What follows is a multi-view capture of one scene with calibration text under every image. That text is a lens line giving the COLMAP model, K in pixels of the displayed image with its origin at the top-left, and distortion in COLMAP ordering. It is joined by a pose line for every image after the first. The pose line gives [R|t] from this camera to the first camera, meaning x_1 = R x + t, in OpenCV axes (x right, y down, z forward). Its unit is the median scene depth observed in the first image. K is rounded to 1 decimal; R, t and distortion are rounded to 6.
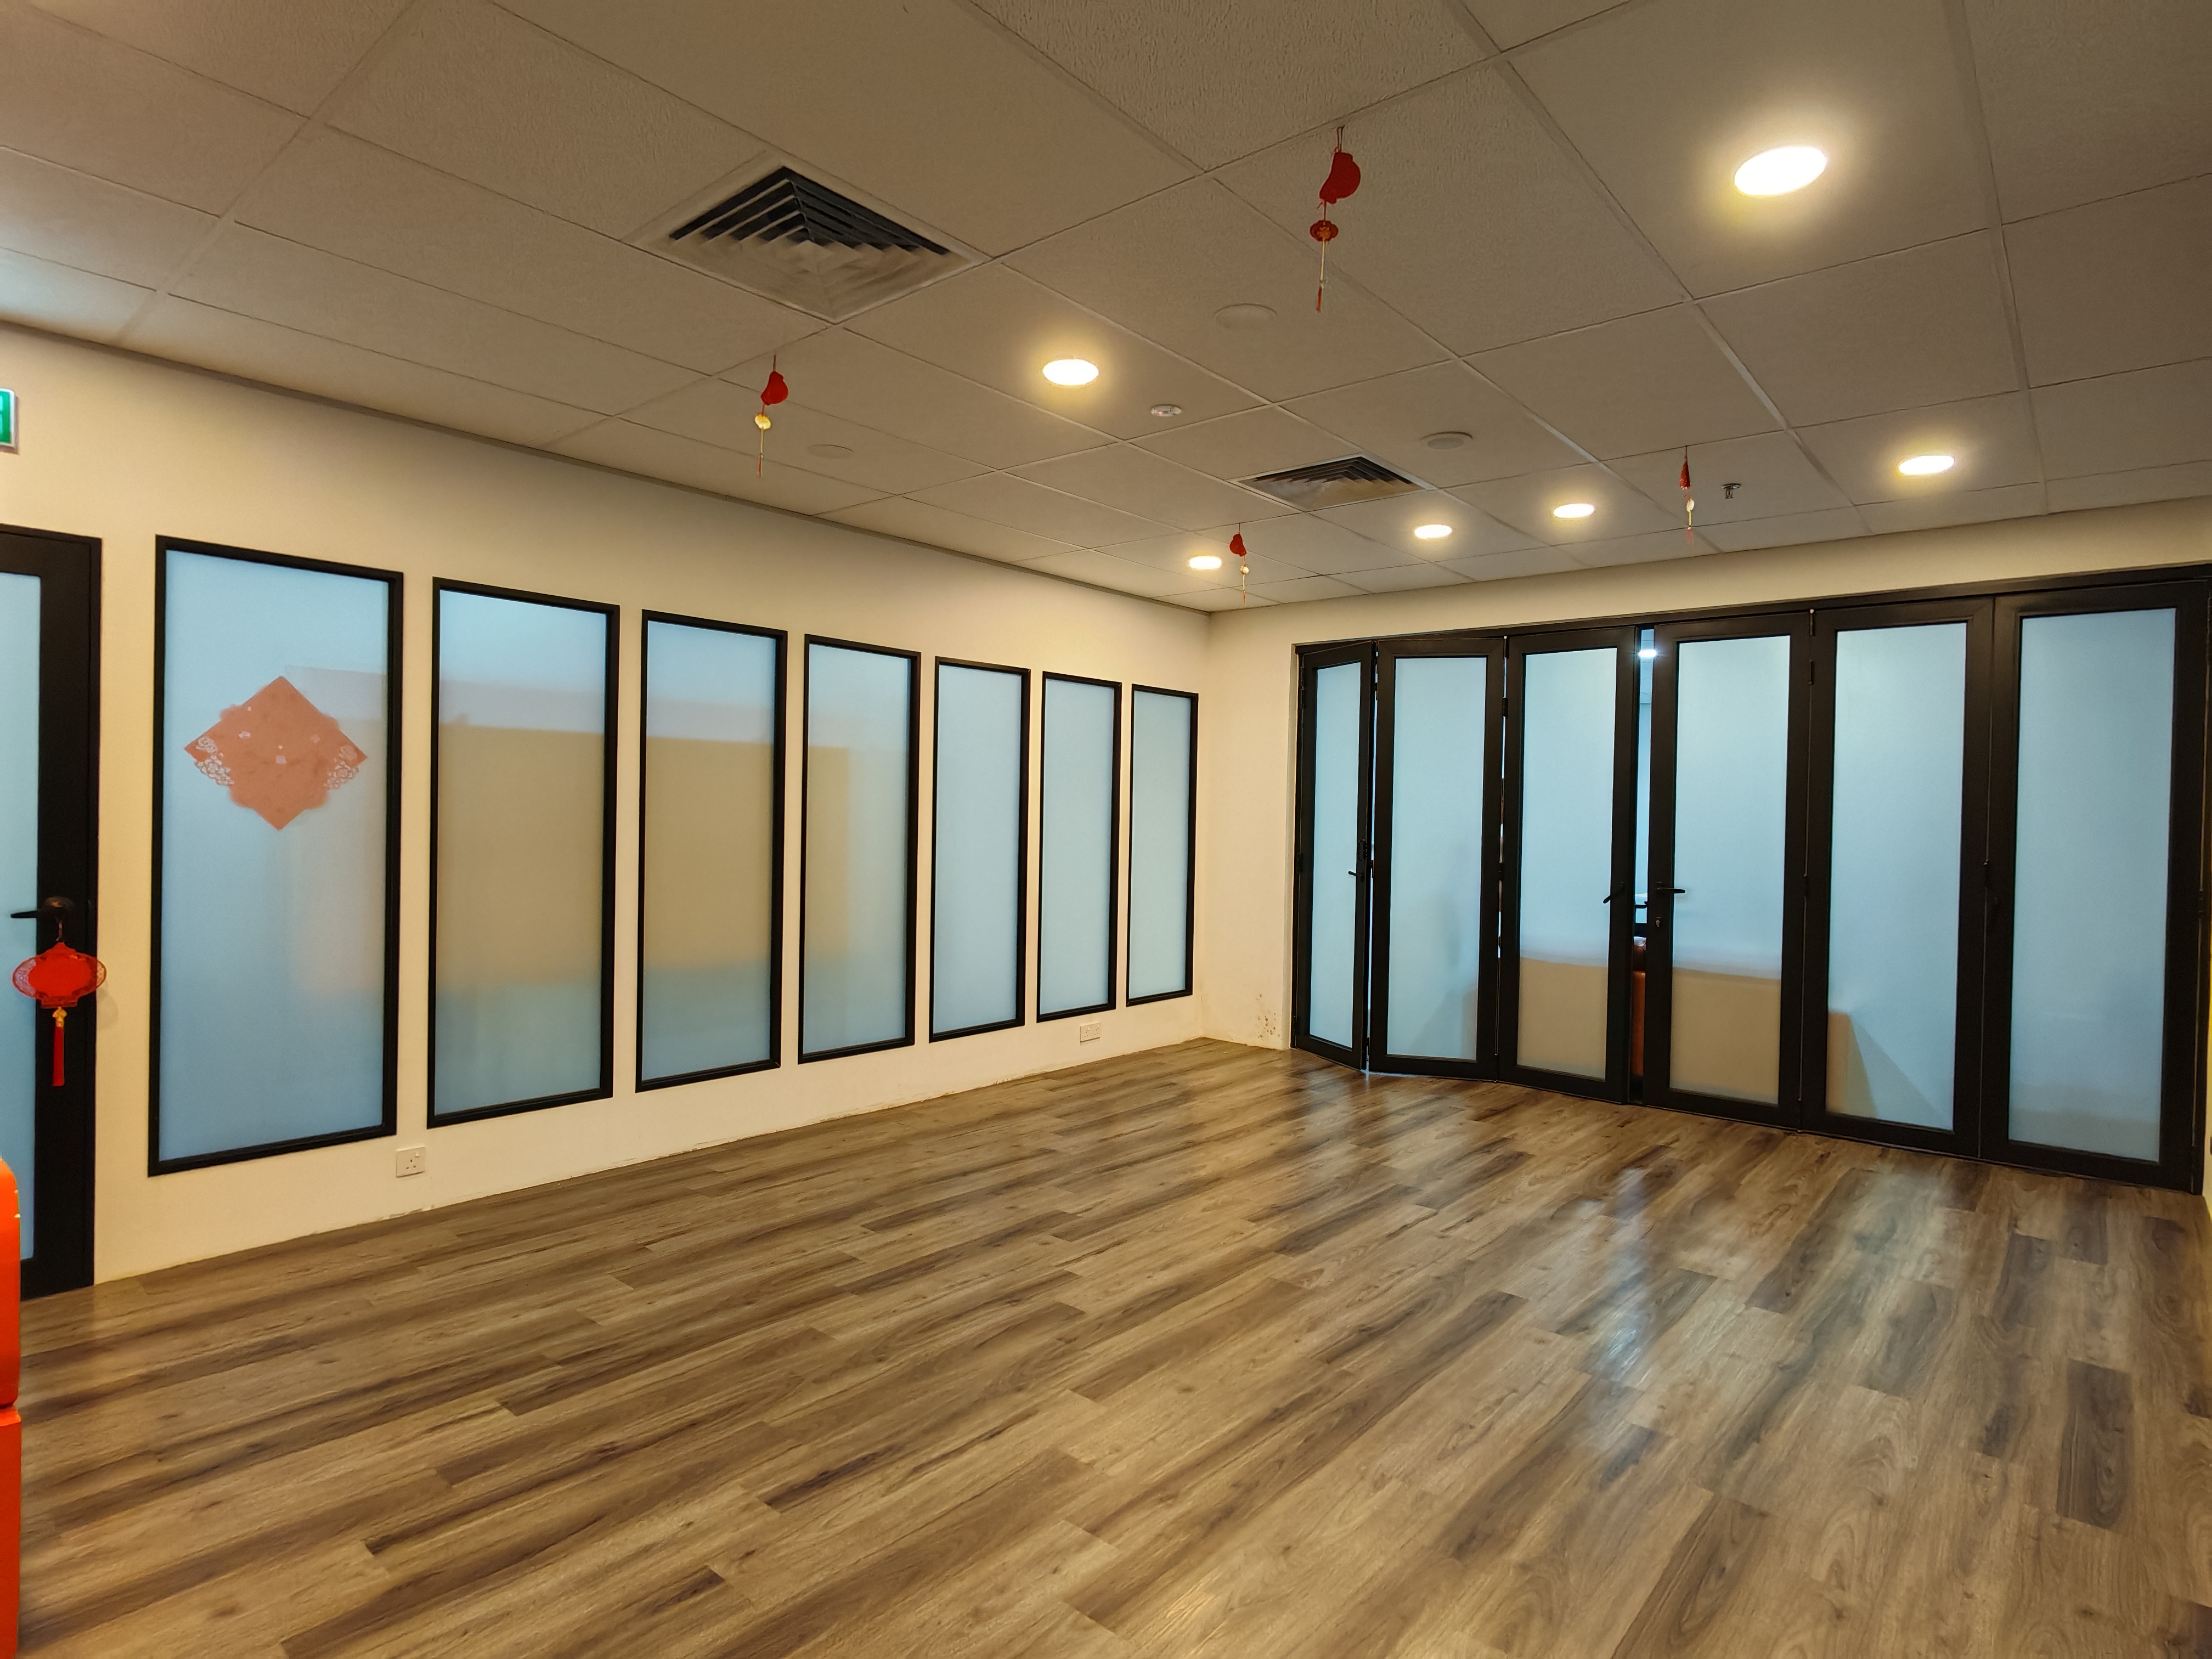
lens RADIAL K [[1182.3, 0, 1104.7], [0, 1182.3, 830.5], [0, 0, 1]] dist [-0.004911, -0.000408]
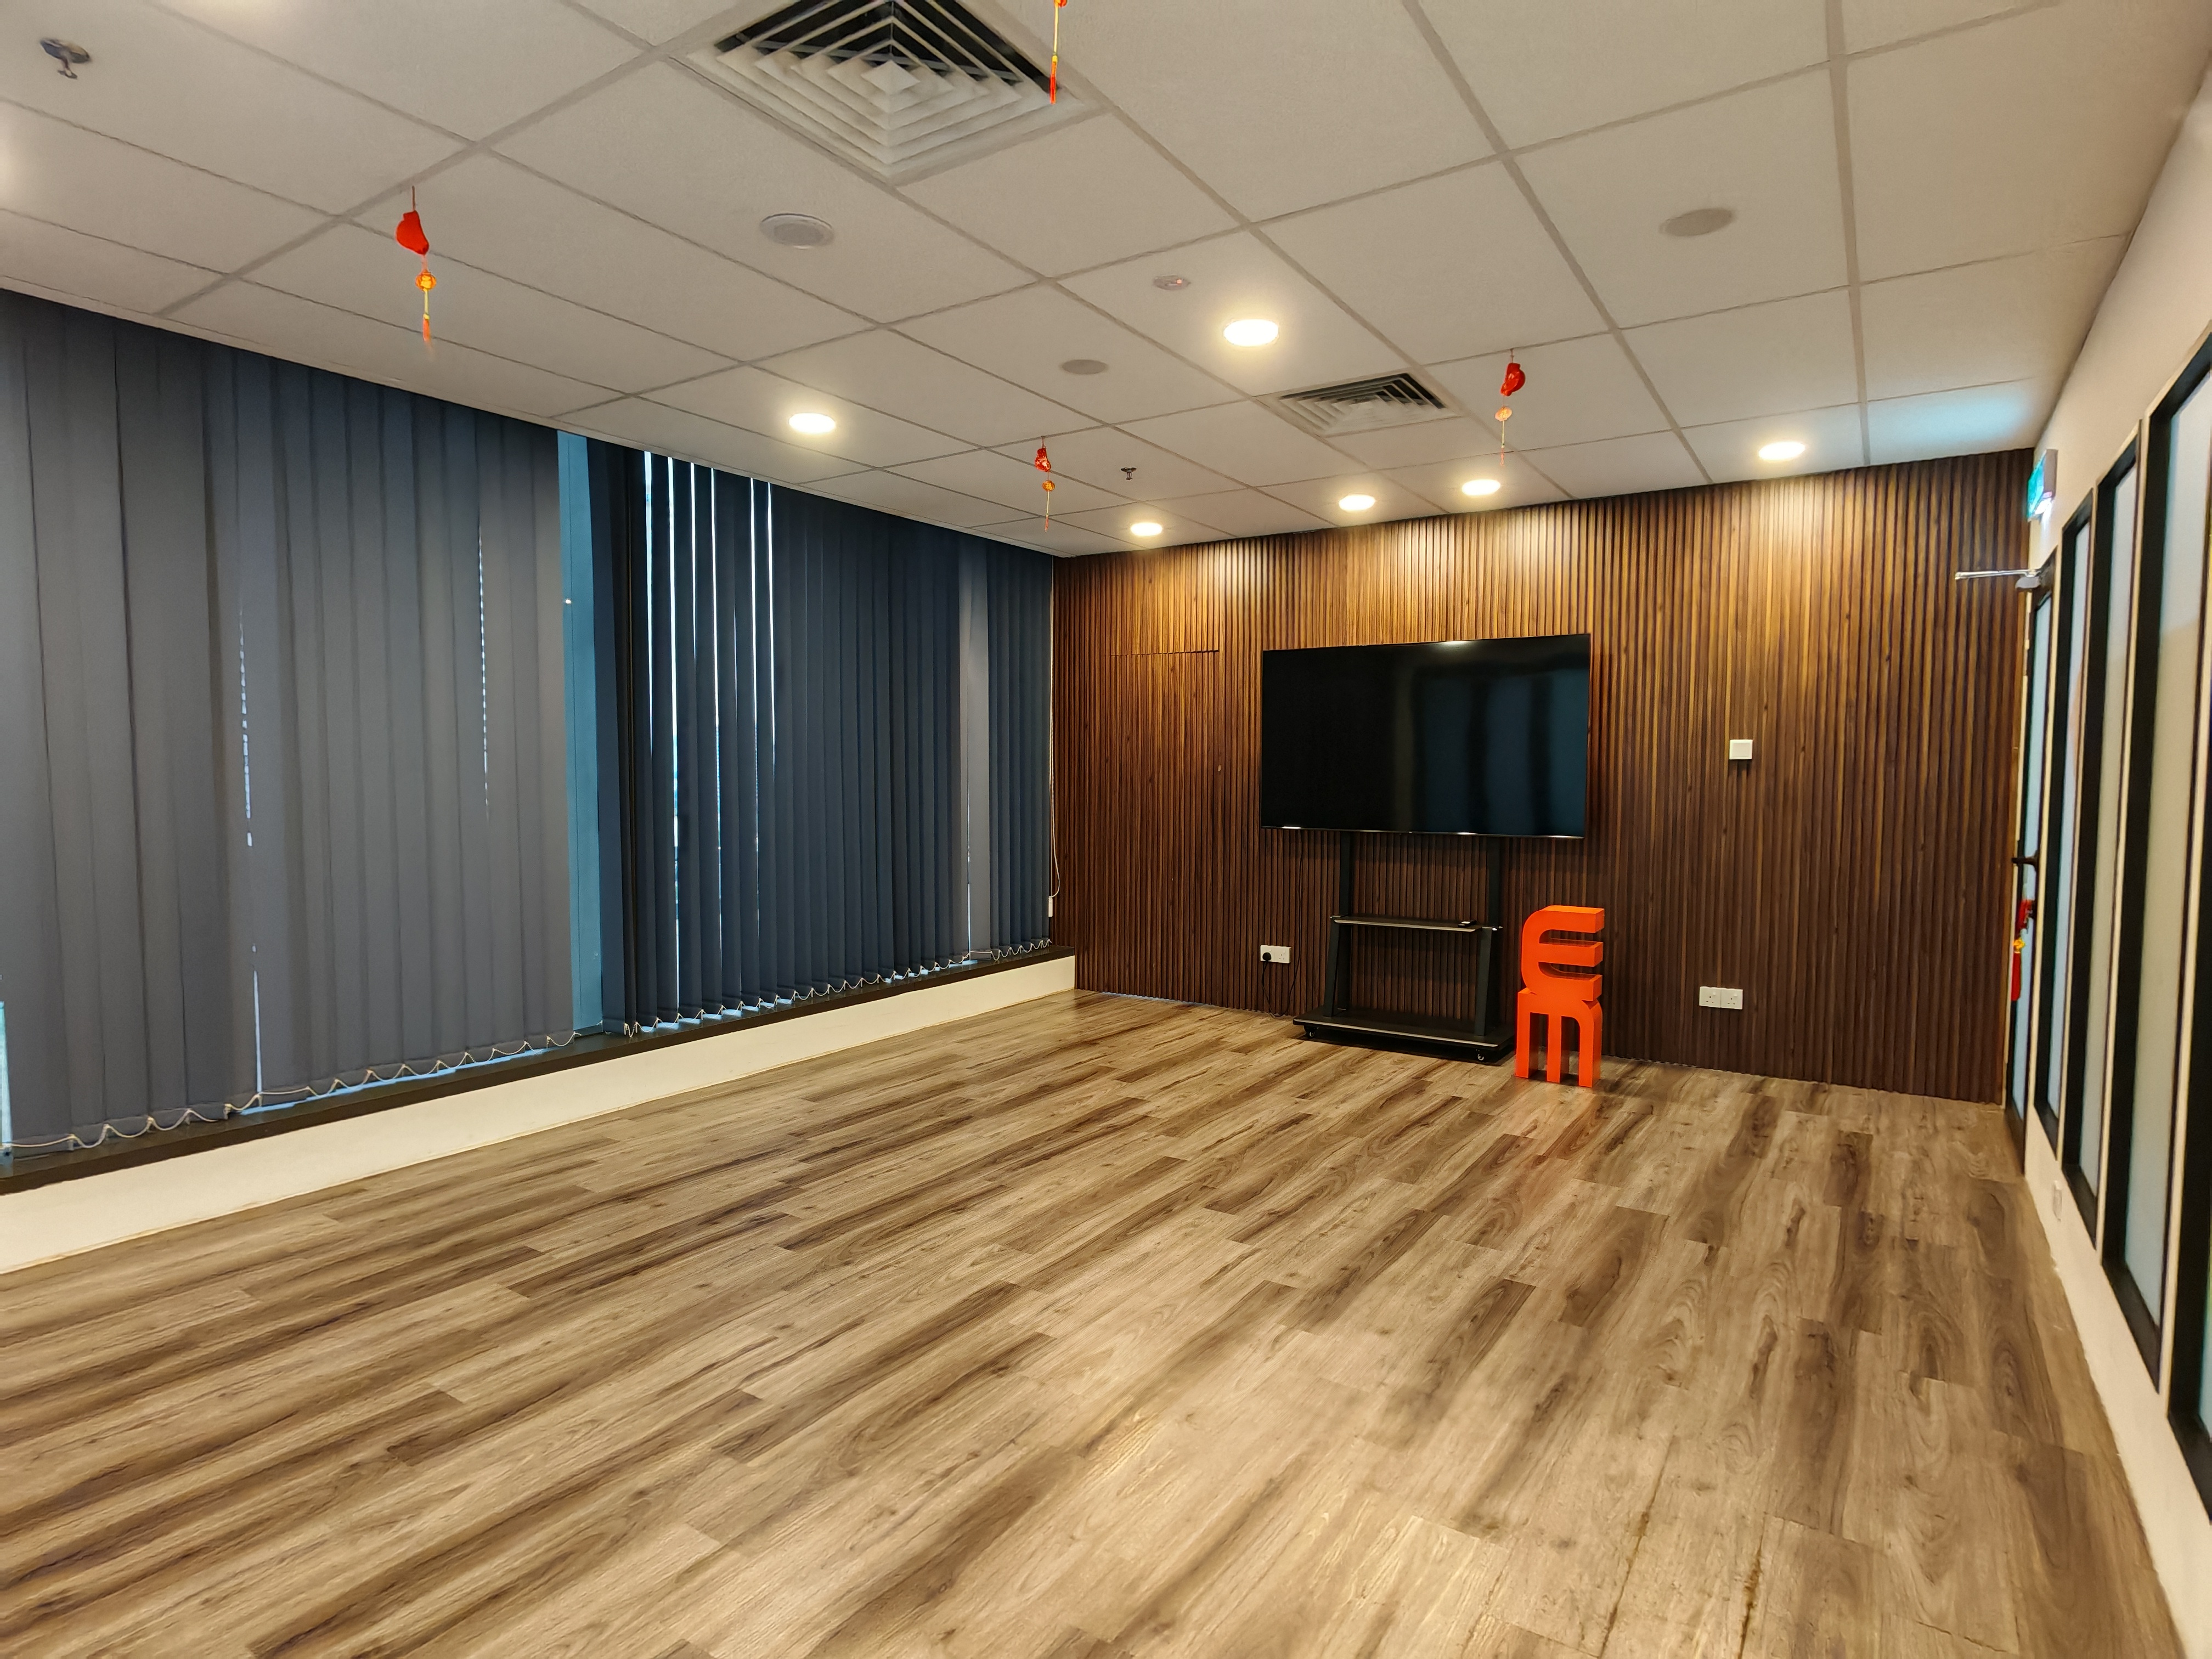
lens RADIAL K [[1182.3, 0, 1107.9], [0, 1182.3, 834.4], [0, 0, 1]] dist [-0.004911, -0.000408]
pose [[-0.992562, -0.016664, -0.120592, 0.214089], [-0.024696, 0.997552, 0.065417, -0.016797], [0.119207, 0.067909, -0.990544, 2.056691]]
